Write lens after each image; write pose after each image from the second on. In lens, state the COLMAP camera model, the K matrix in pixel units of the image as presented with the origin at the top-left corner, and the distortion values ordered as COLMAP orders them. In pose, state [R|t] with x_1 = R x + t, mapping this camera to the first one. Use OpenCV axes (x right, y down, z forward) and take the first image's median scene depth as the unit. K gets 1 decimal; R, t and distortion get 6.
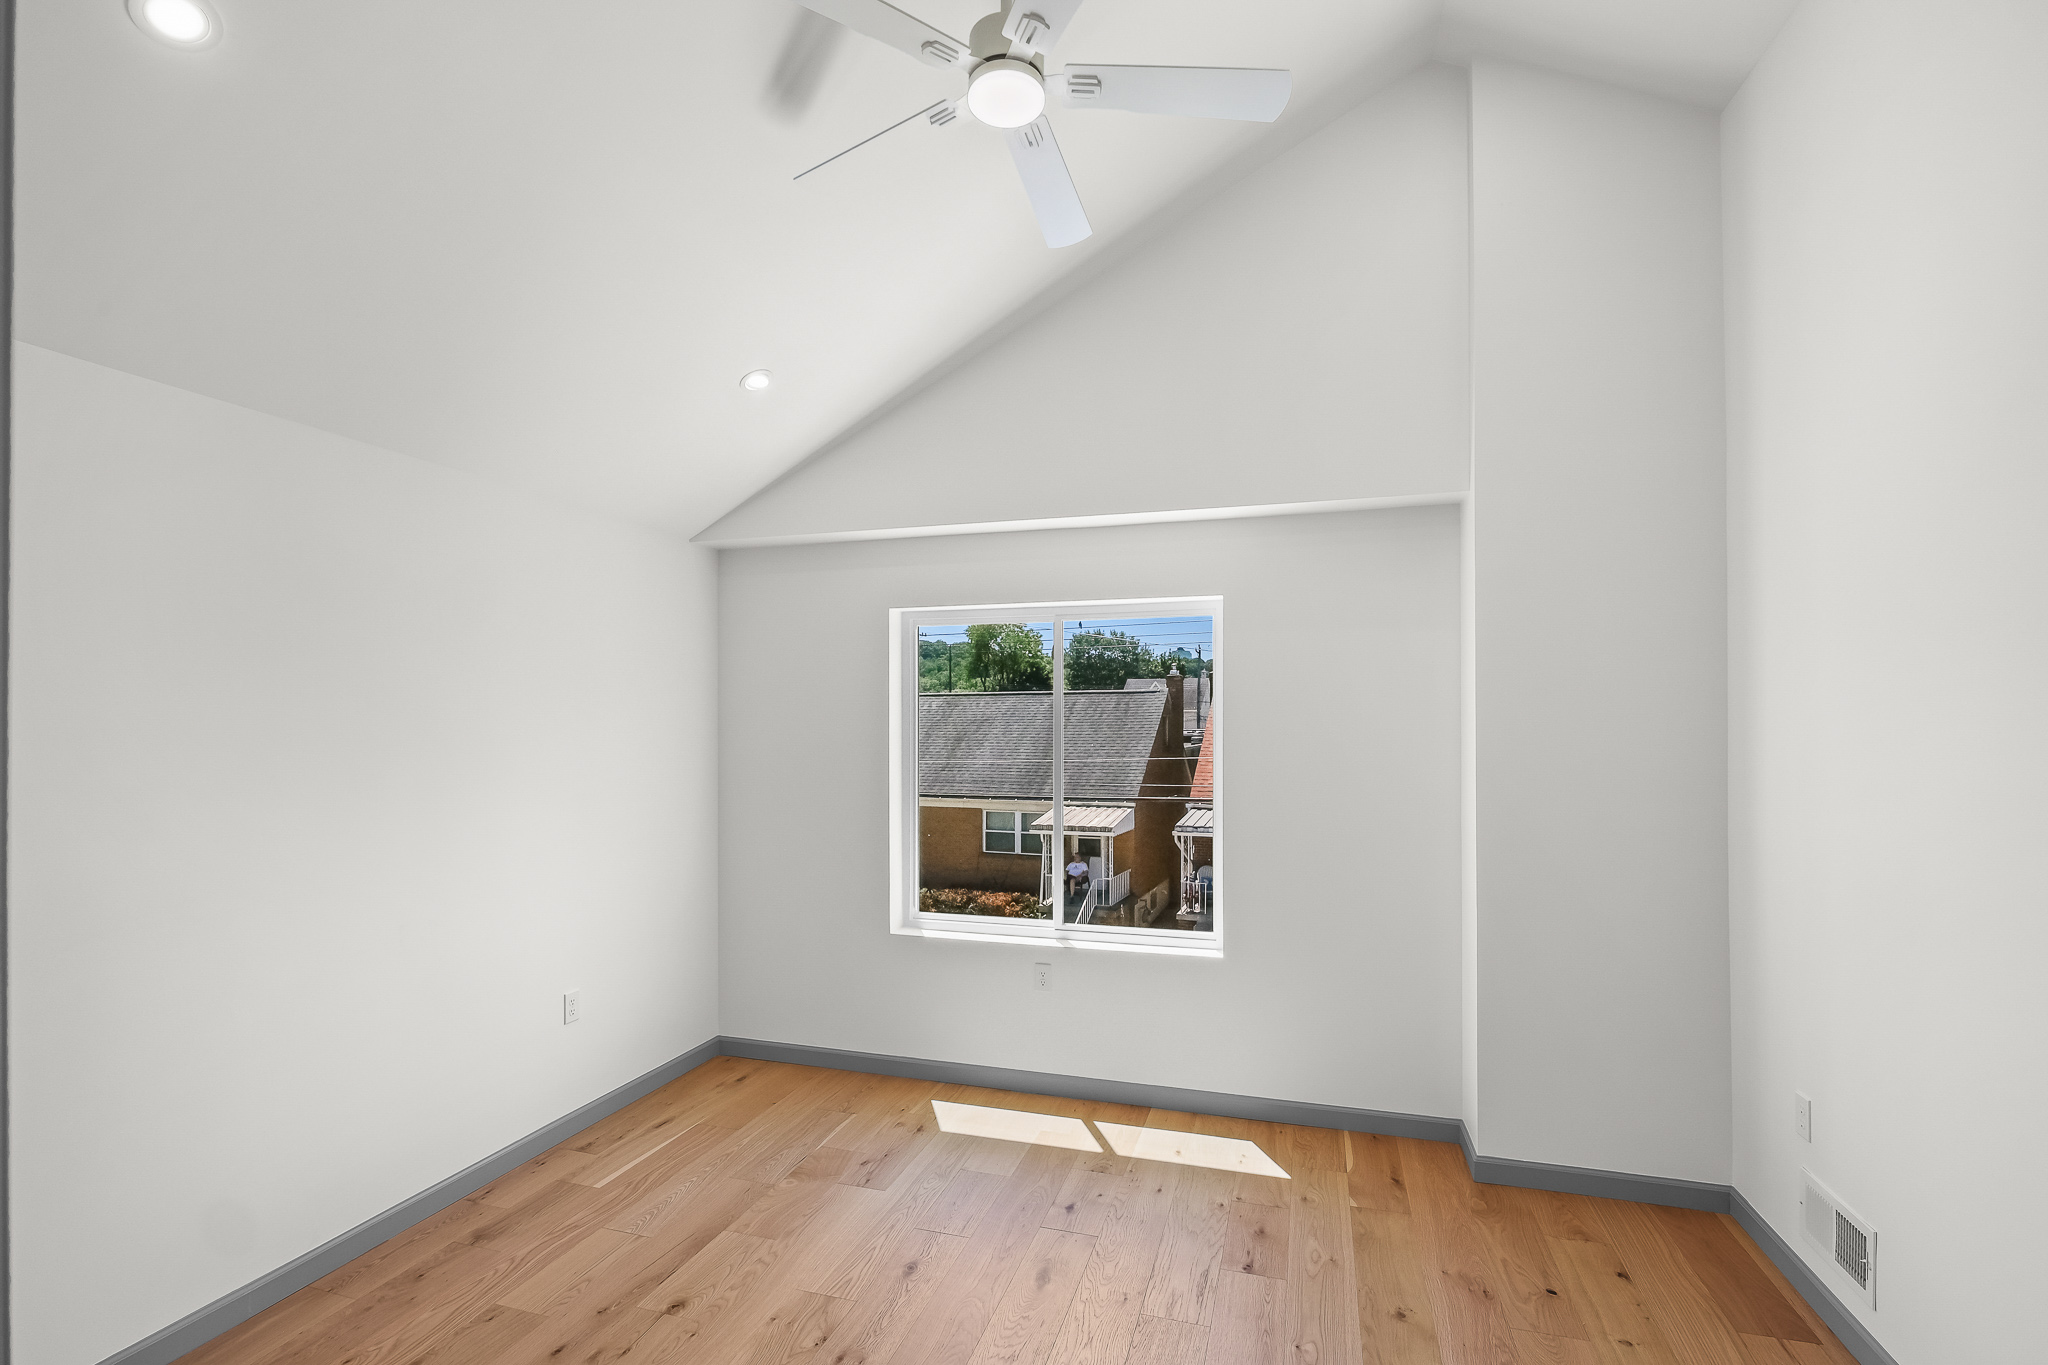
lens RADIAL K [[925.0, 0, 1026.2], [0, 925.0, 715.4], [0, 0, 1]] dist [-0.002248, 0.000399]
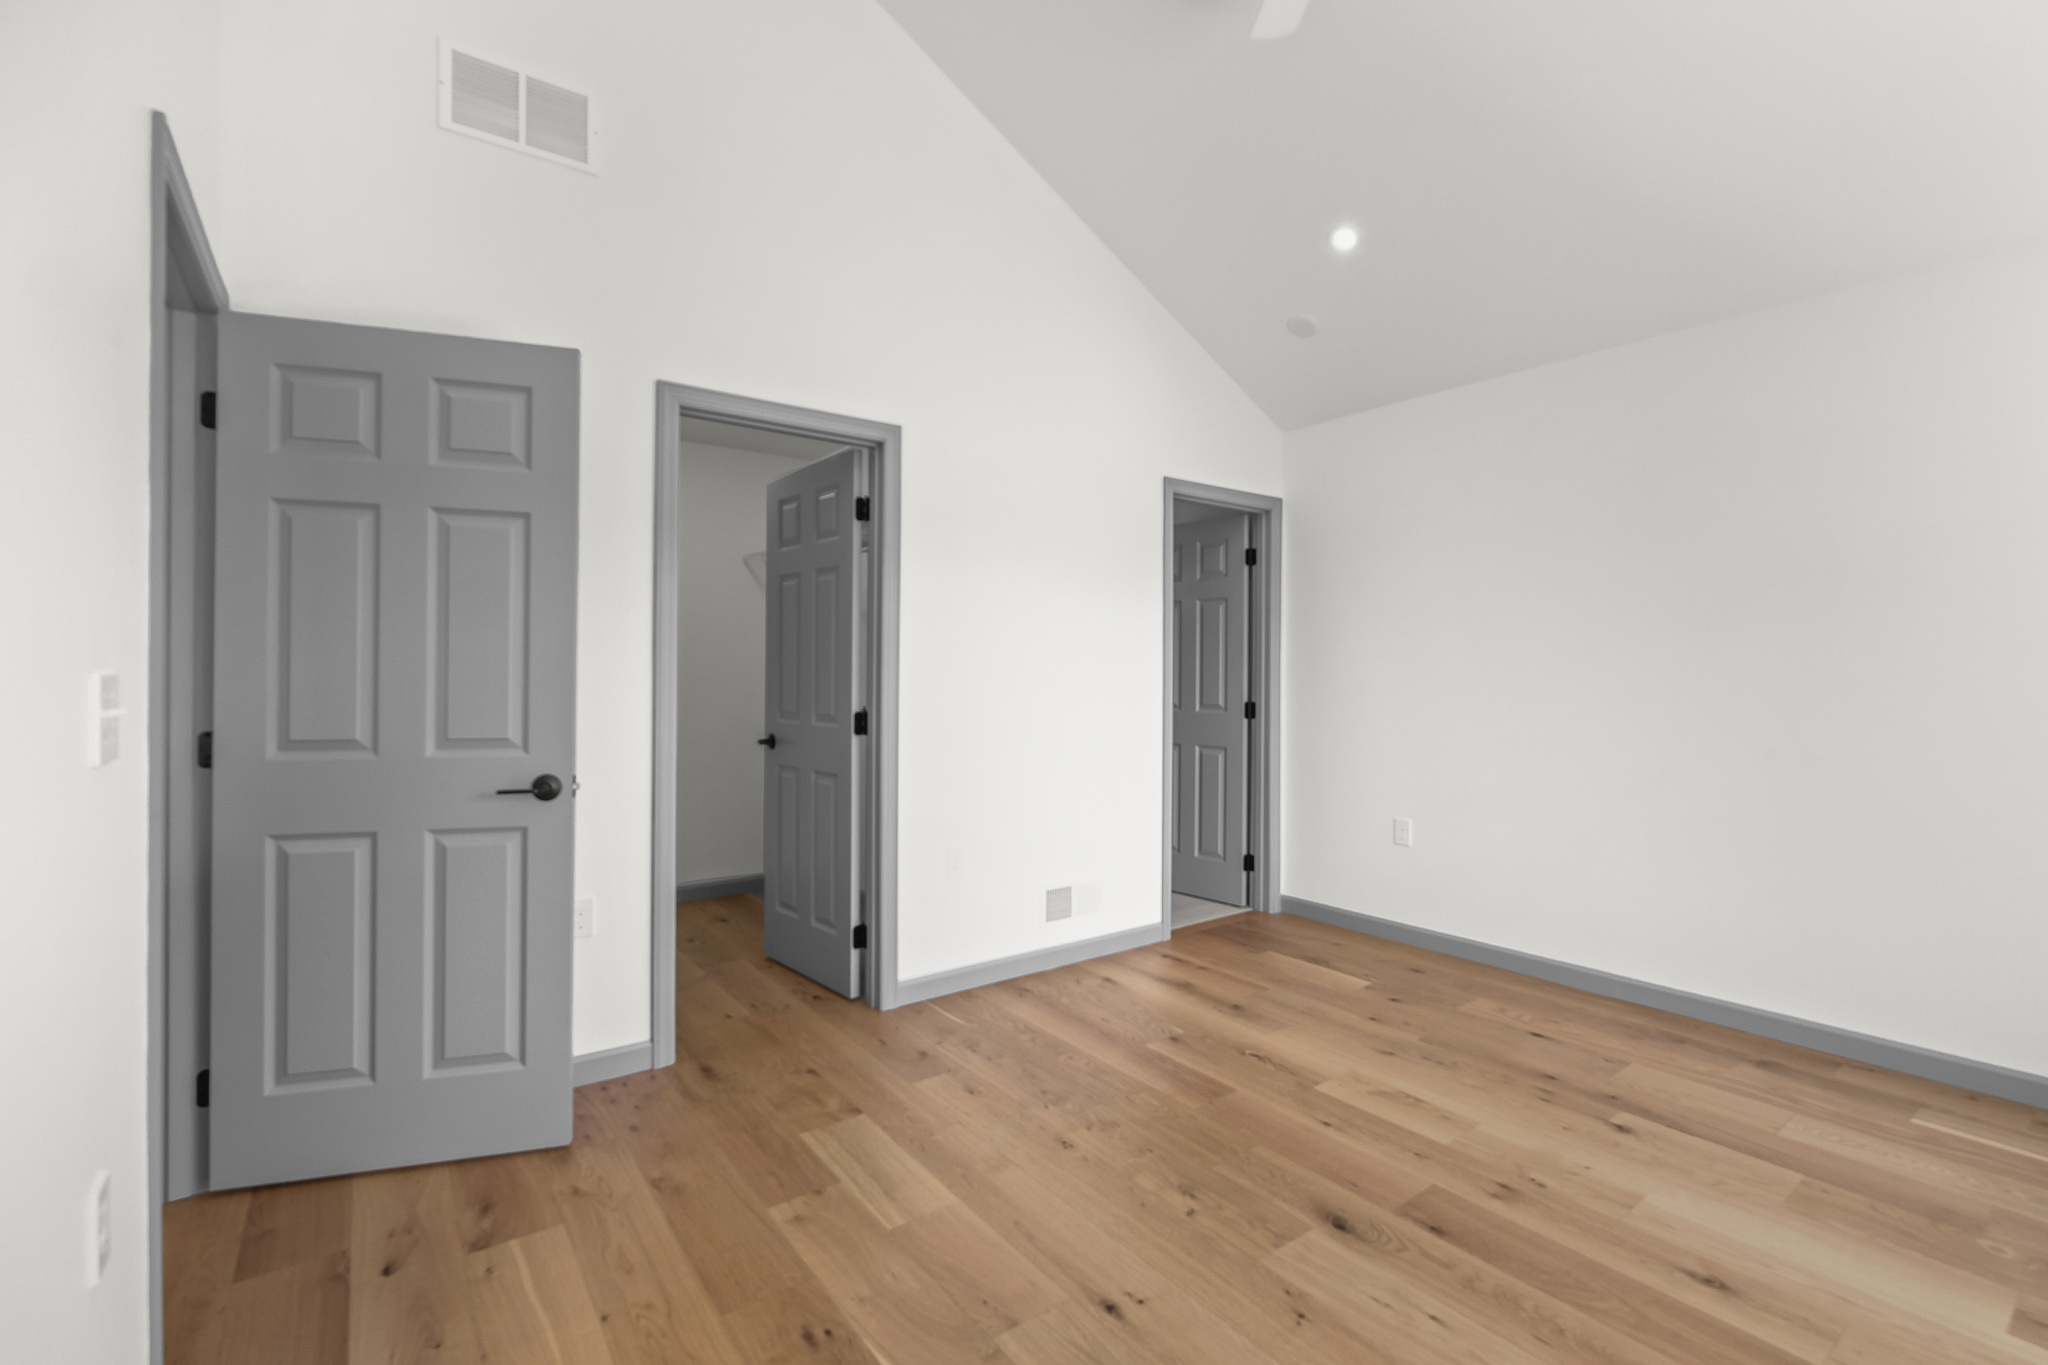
lens RADIAL K [[890.7, 0, 1023.3], [0, 890.7, 669.9], [0, 0, 1]] dist [0.002245, 0.000107]
pose [[-0.597841, -0.004175, -0.801604, 0.610564], [0.005717, 0.999939, -0.009472, 0.128725], [0.801595, -0.010246, -0.597780, 0.855411]]
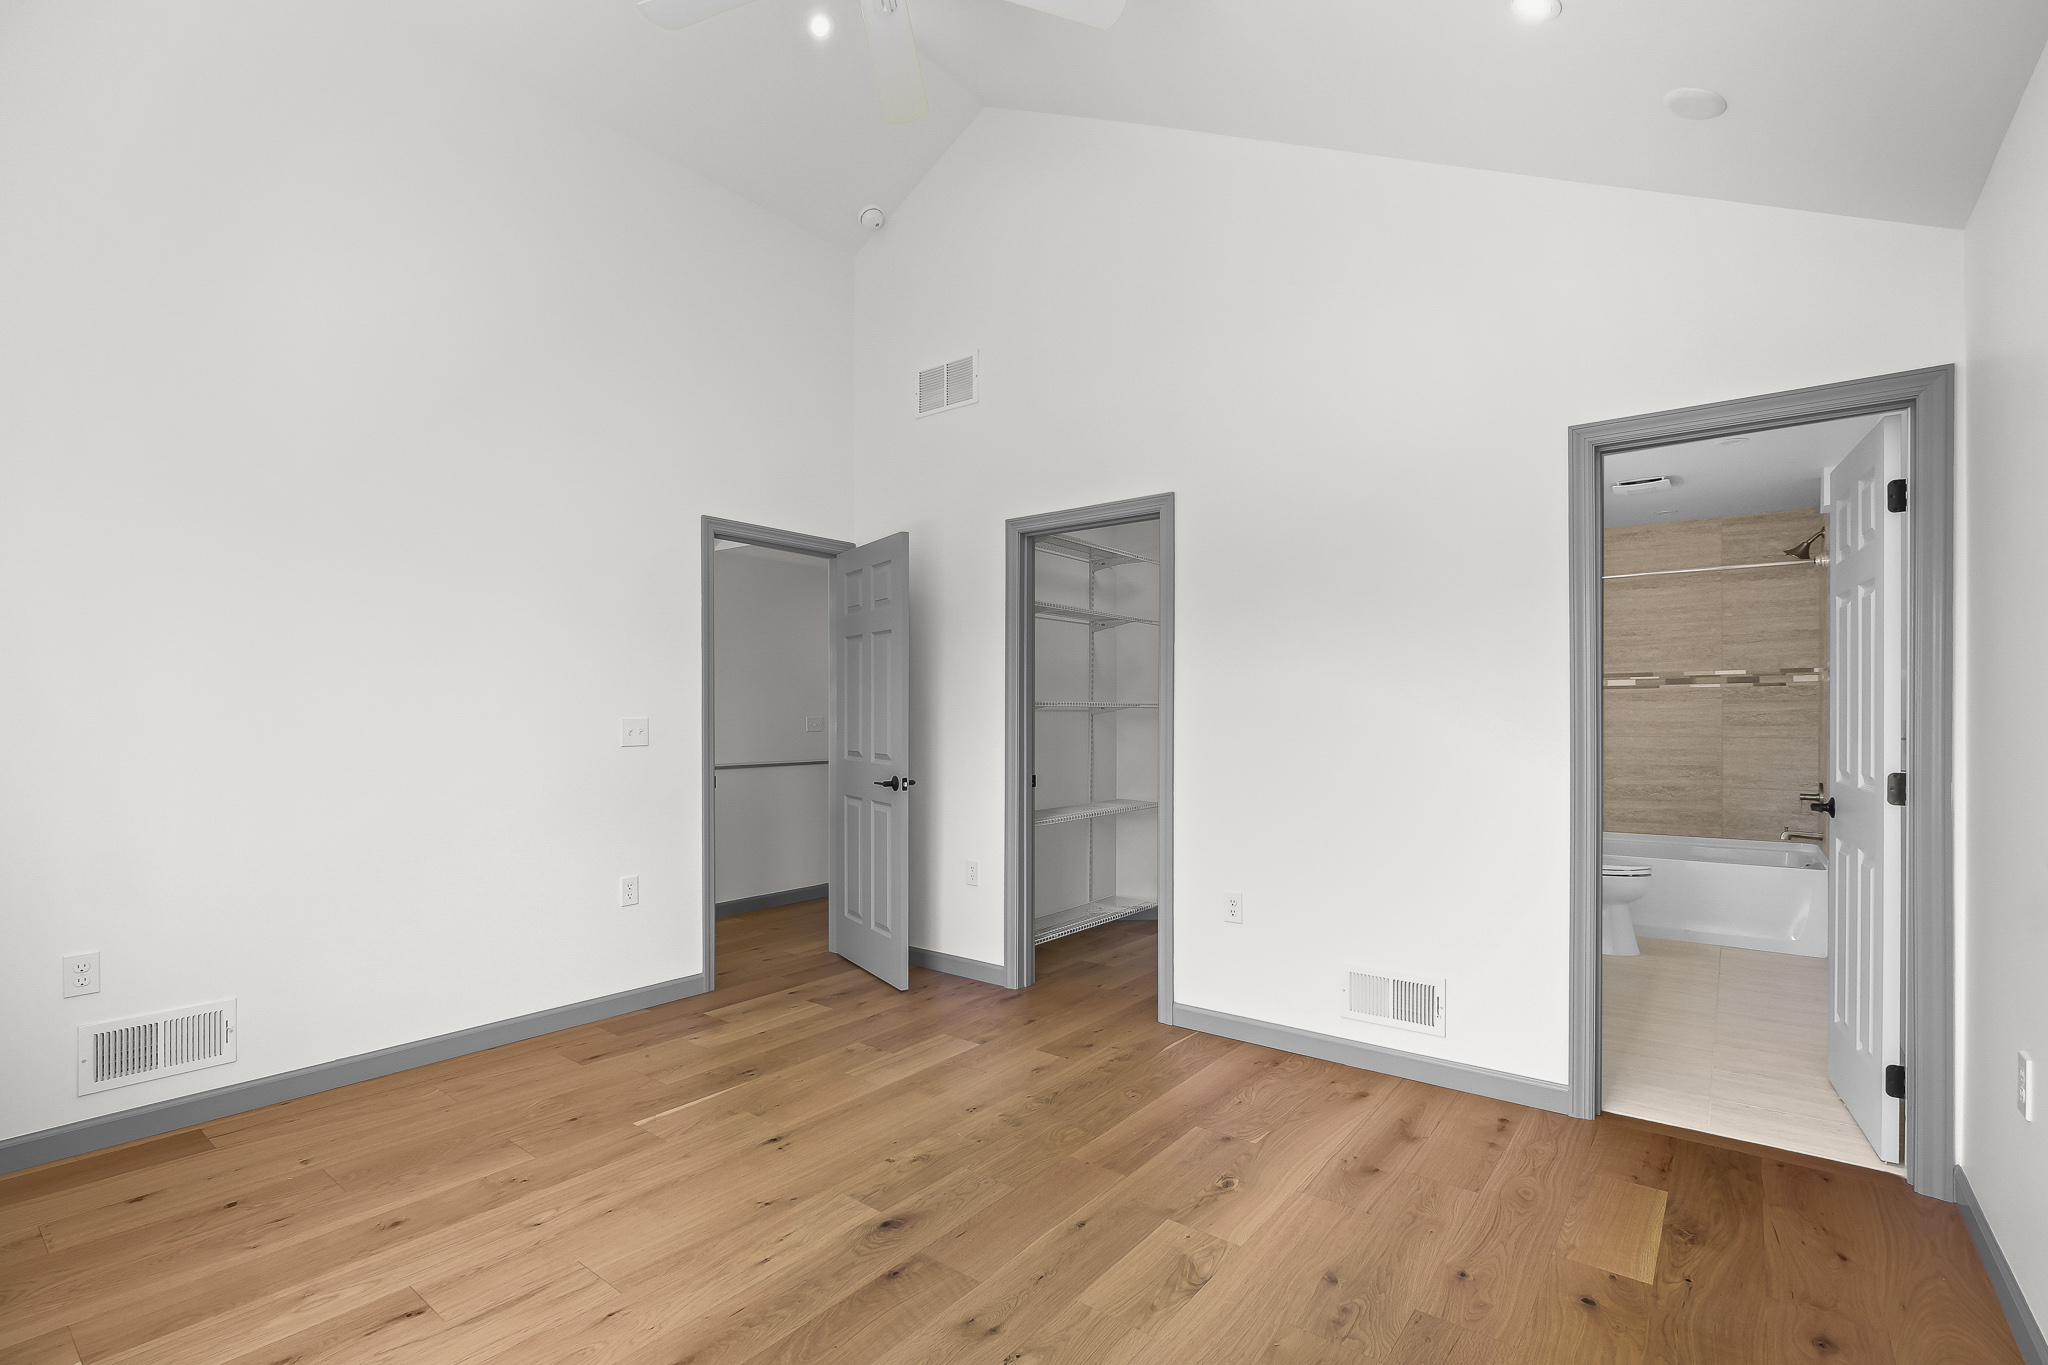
lens RADIAL K [[925.0, 0, 1026.2], [0, 925.0, 715.4], [0, 0, 1]] dist [-0.002248, 0.000399]
pose [[-0.935322, -0.000483, 0.353798, -0.376585], [-0.005192, 0.999910, -0.012362, 0.132286], [-0.353760, -0.013400, -0.935240, 1.285972]]
